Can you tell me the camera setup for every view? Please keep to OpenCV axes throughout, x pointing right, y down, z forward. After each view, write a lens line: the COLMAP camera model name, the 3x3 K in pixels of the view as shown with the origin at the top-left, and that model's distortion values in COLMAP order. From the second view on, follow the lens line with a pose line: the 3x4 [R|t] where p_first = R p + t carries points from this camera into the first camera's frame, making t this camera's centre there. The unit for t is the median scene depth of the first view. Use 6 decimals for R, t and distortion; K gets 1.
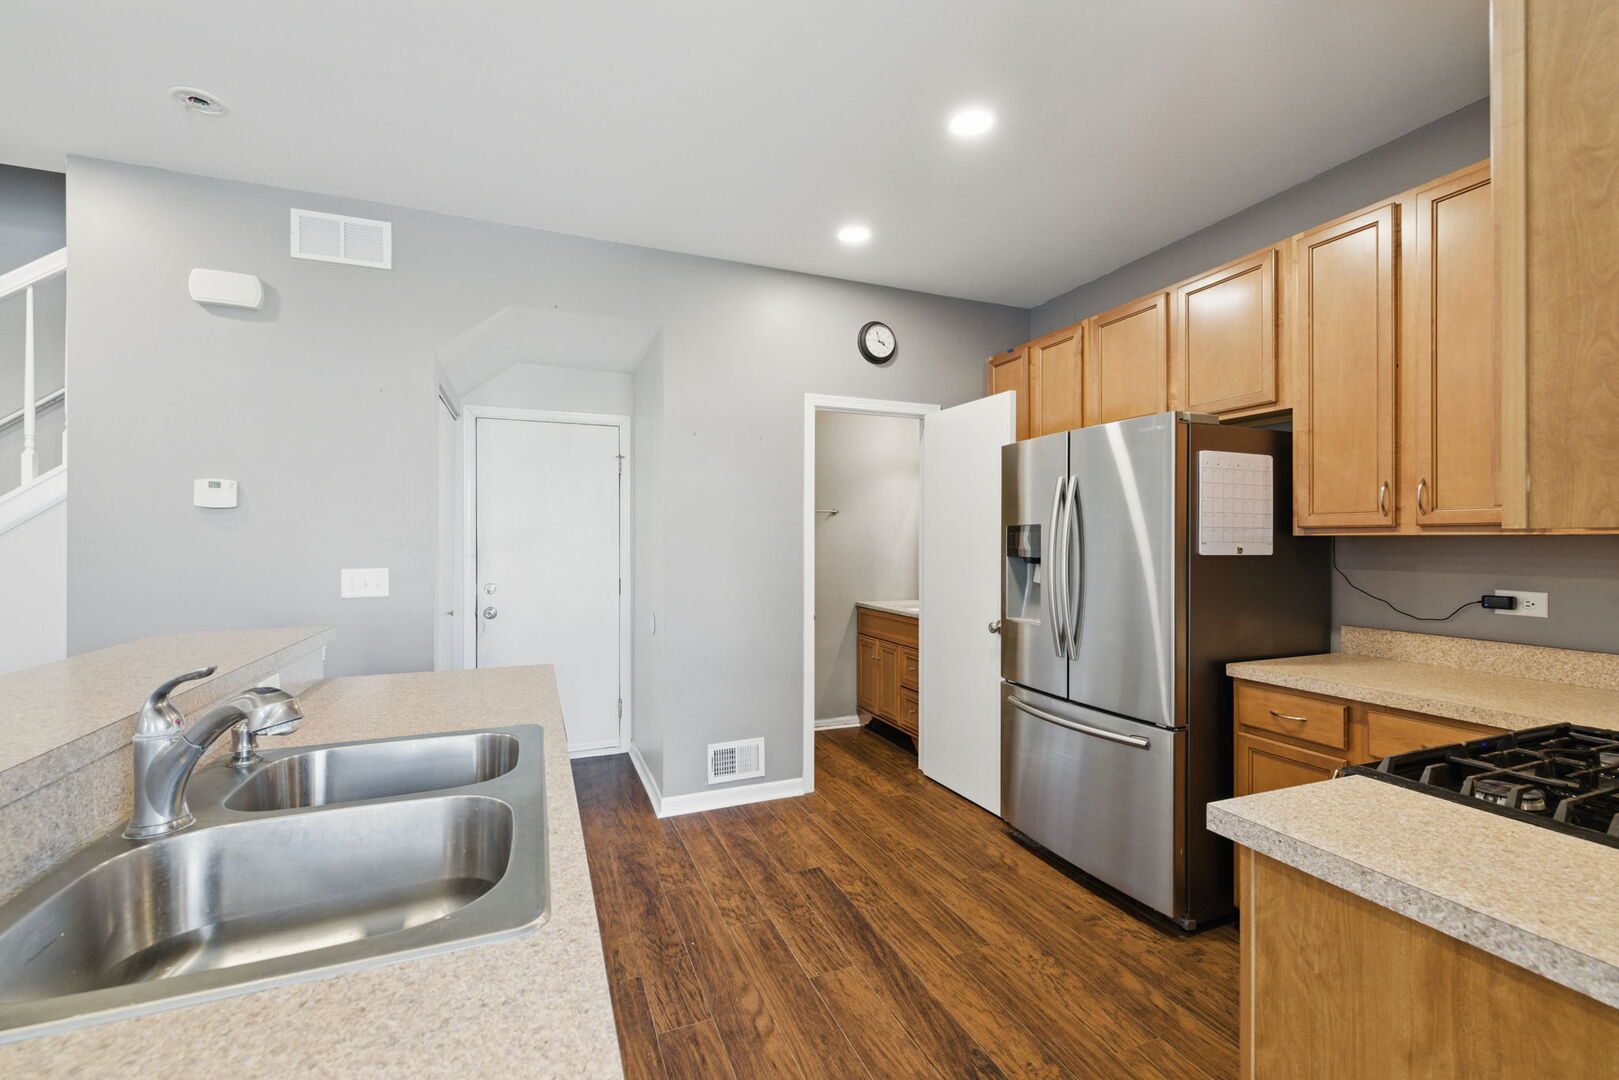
lens RADIAL K [[678.6, 0, 803.6], [0, 678.6, 537.0], [0, 0, 1]] dist [0.000854, 0.000301]
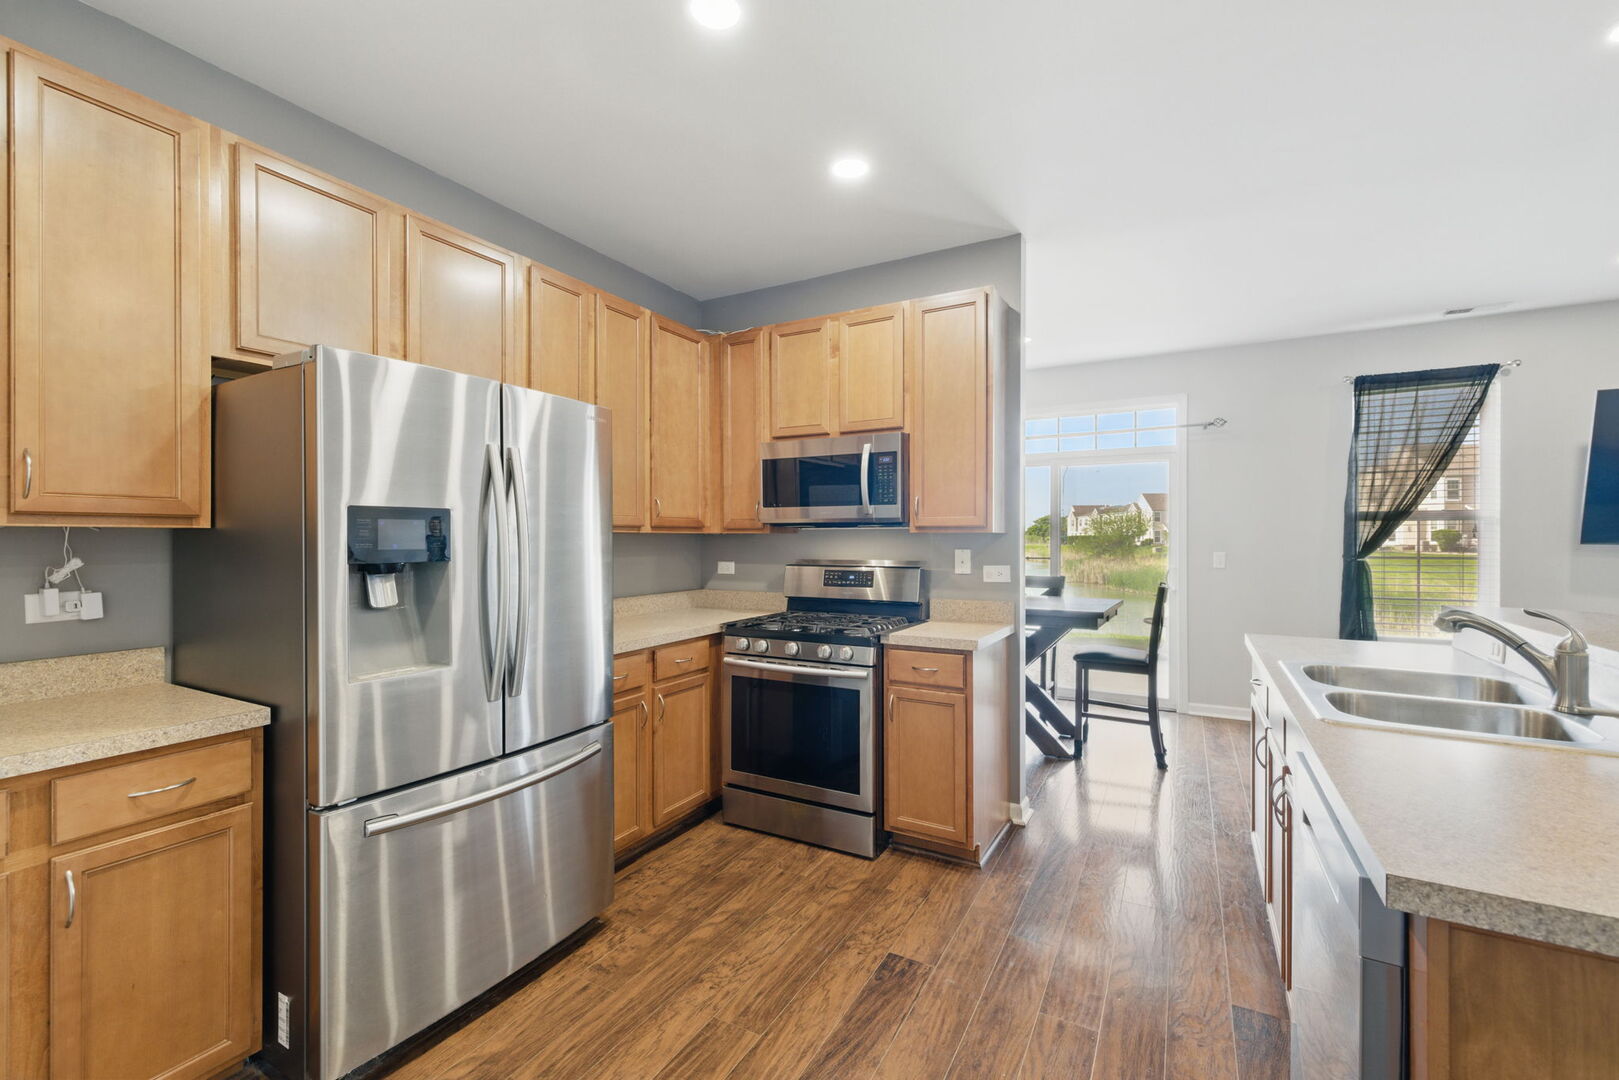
lens RADIAL K [[678.6, 0, 803.6], [0, 678.6, 537.0], [0, 0, 1]] dist [0.000854, 0.000301]
pose [[-0.624825, 0.002598, 0.780760, -0.490932], [-0.001951, 0.999986, -0.004889, 0.011978], [-0.780762, -0.004578, -0.624812, 1.571010]]
